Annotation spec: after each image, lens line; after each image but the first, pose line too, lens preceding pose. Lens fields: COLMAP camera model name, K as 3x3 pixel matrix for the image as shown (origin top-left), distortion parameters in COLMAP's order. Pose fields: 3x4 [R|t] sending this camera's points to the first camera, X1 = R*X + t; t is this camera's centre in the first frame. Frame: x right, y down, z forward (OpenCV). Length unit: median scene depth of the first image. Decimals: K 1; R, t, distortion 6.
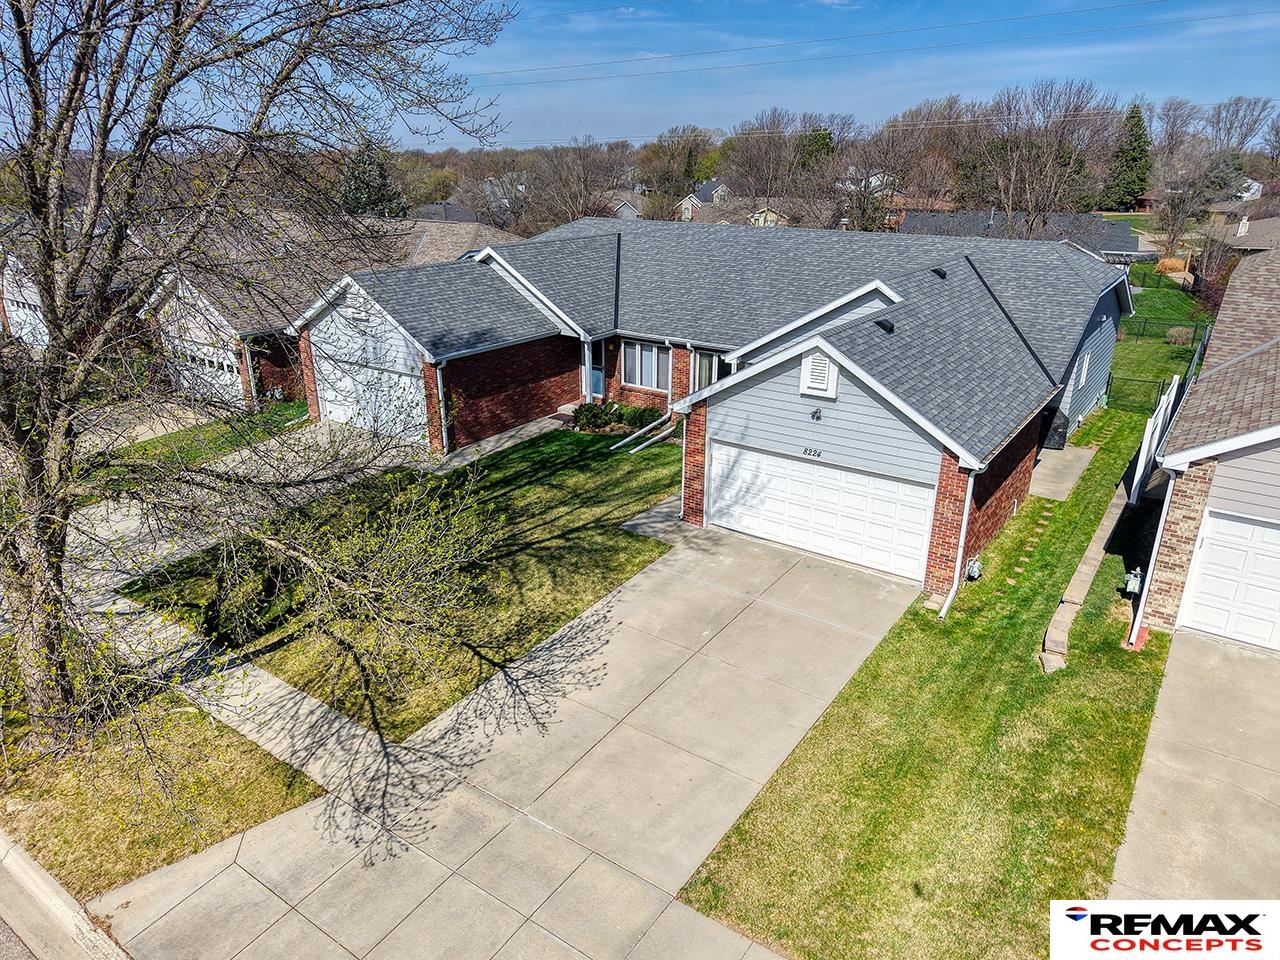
lens RADIAL K [[837.6, 0, 640.0], [0, 837.6, 480.0], [0, 0, 1]] dist [0.046071, -0.002810]
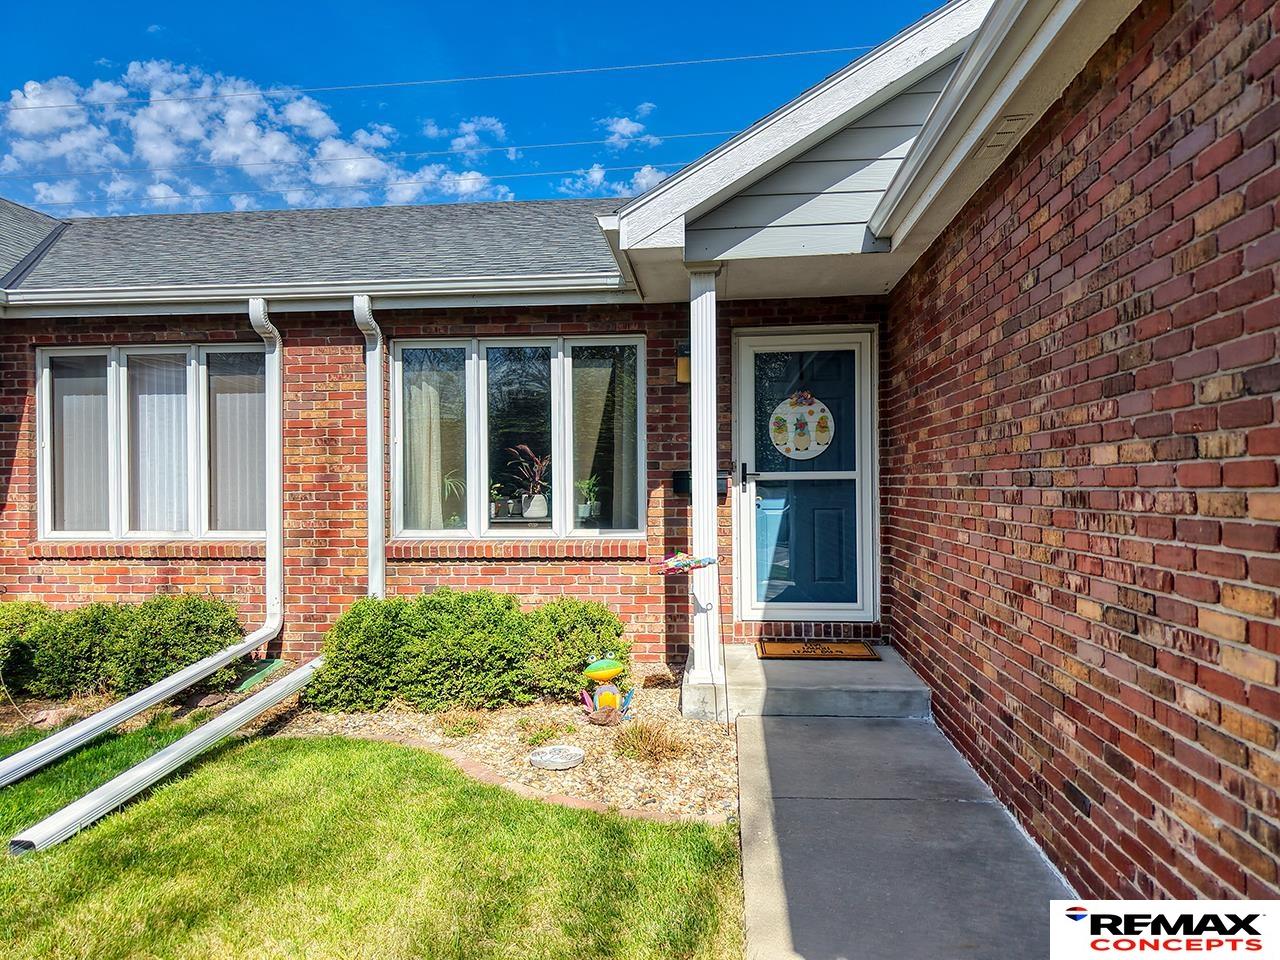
lens RADIAL K [[837.6, 0, 640.0], [0, 837.6, 480.0], [0, 0, 1]] dist [0.046071, -0.002810]
pose [[0.868887, -0.010097, 0.494908, 0.008602], [0.185039, 0.933938, -0.305812, -0.030291], [-0.459126, 0.357293, 0.813354, 0.916271]]
